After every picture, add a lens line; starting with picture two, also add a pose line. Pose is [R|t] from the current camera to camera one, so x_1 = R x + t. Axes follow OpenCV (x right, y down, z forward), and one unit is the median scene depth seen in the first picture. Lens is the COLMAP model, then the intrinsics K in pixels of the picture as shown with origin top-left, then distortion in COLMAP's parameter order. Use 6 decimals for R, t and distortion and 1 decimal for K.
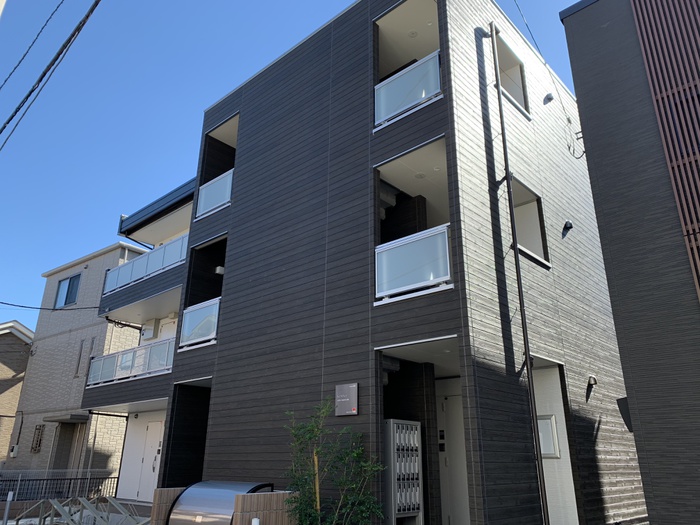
lens RADIAL K [[533.2, 0, 347.0], [0, 533.2, 263.9], [0, 0, 1]] dist [0.014298, 0.004818]
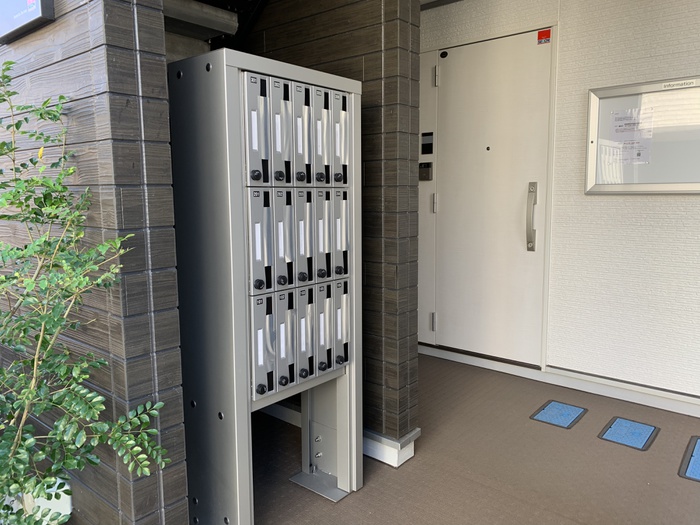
lens RADIAL K [[533.2, 0, 350.4], [0, 533.2, 261.3], [0, 0, 1]] dist [0.014298, 0.004818]
pose [[0.999046, -0.019932, 0.038865, 0.123591], [-0.000451, 0.885052, 0.465491, 0.258625], [-0.043676, -0.465065, 0.884199, 0.735370]]
